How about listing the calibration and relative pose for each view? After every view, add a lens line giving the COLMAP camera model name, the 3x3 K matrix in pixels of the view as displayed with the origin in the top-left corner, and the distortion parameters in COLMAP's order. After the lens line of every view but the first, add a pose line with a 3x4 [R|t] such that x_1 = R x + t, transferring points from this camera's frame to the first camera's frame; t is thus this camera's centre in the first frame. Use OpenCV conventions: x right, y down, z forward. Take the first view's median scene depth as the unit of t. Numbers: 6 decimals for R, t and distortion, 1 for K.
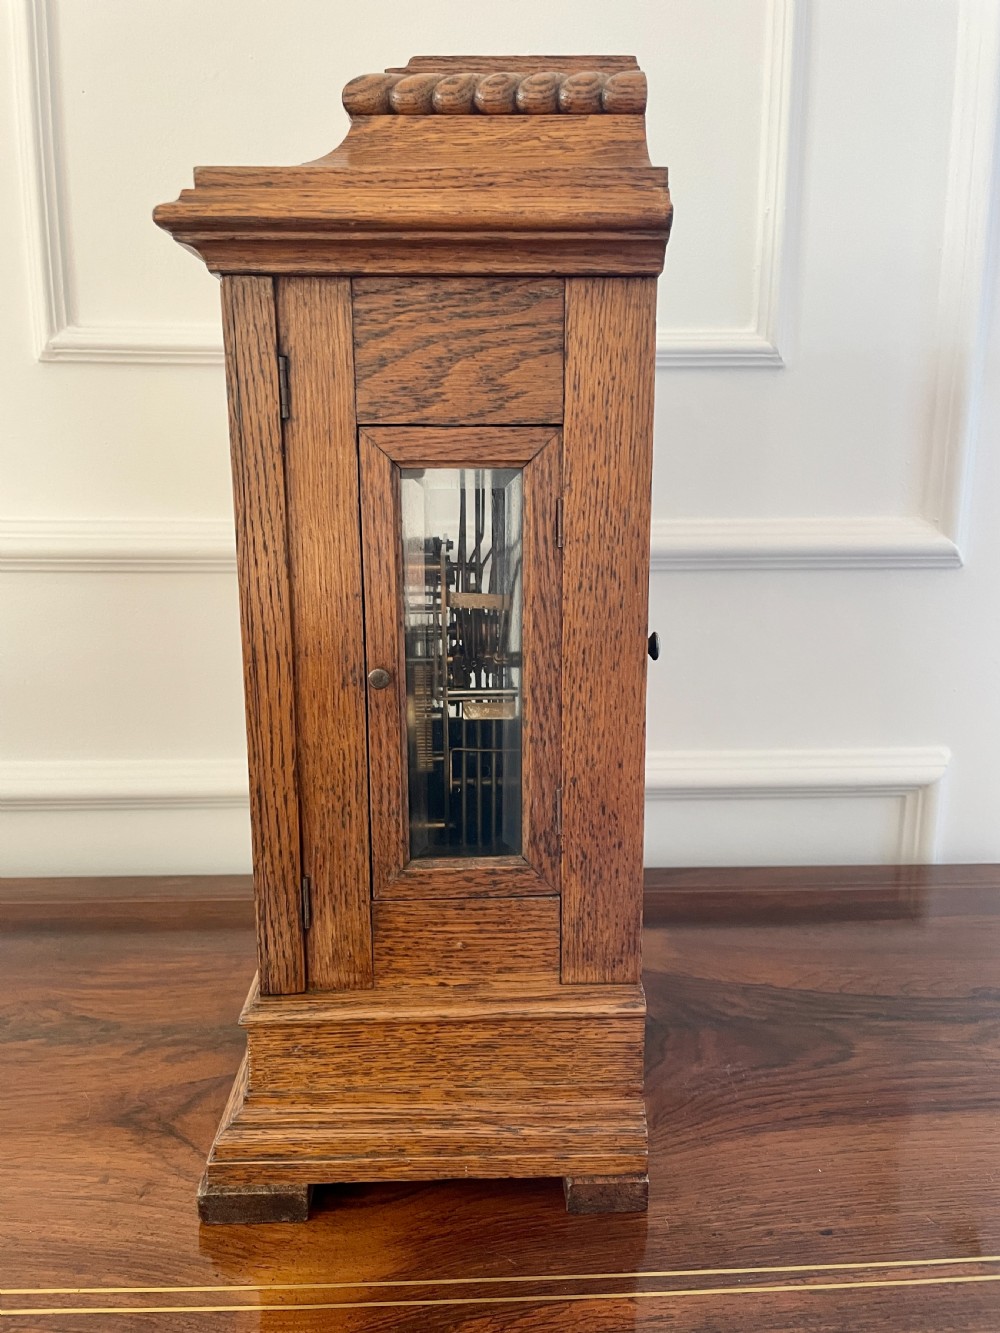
lens RADIAL K [[1098.7, 0, 480.0], [0, 1098.7, 679.3], [0, 0, 1]] dist [0.067081, -0.128005]
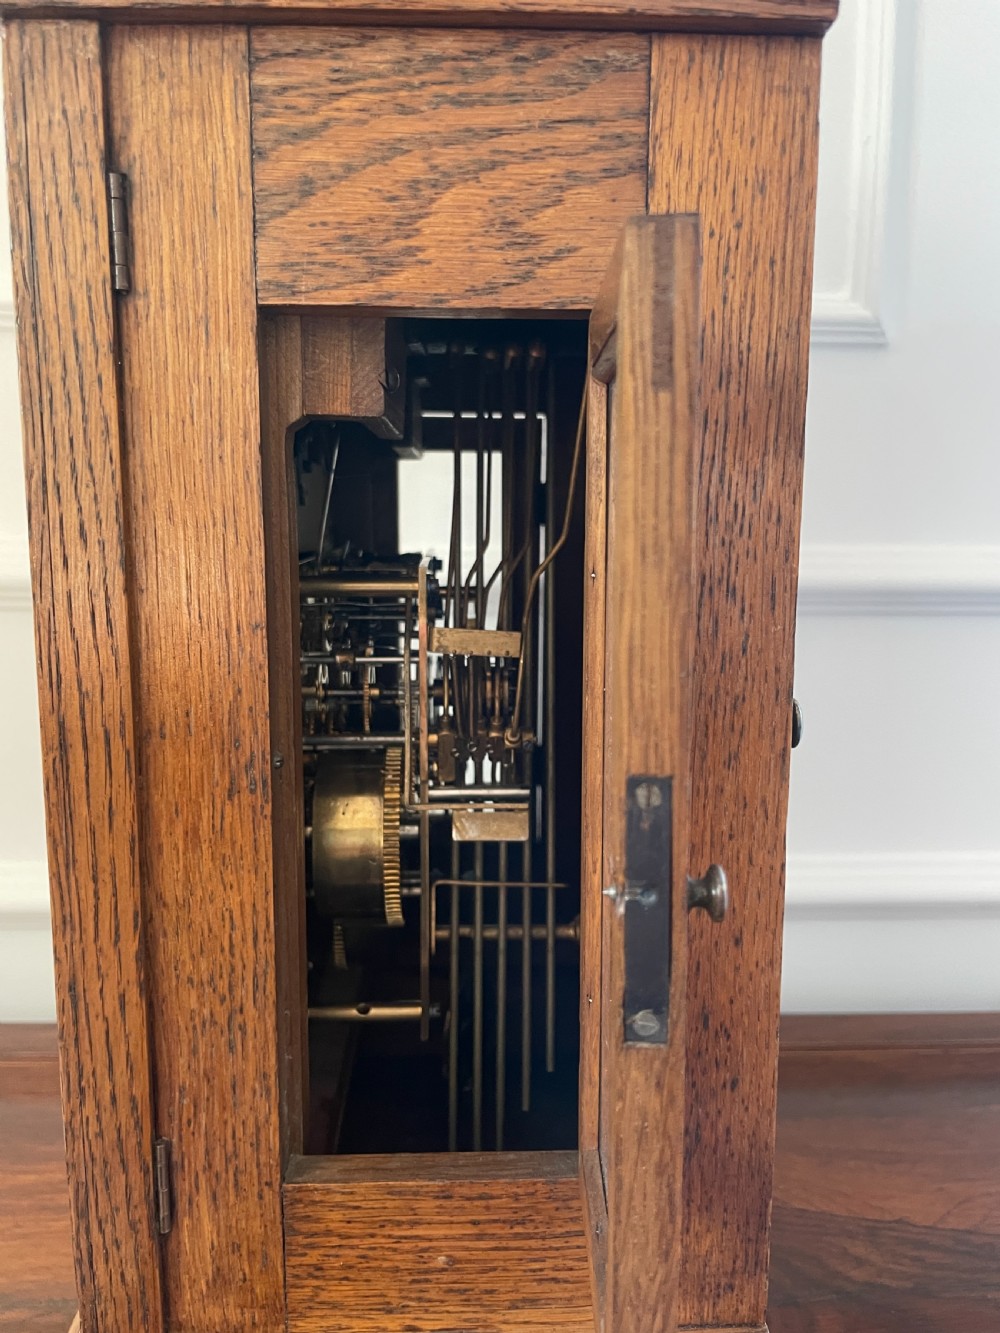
lens RADIAL K [[1098.7, 0, 492.0], [0, 1098.7, 671.4], [0, 0, 1]] dist [0.067081, -0.128005]
pose [[0.999849, 0.008564, 0.015104, -0.004509], [-0.007620, 0.998079, -0.061479, -0.019892], [-0.015601, 0.061355, 0.997994, 0.418618]]
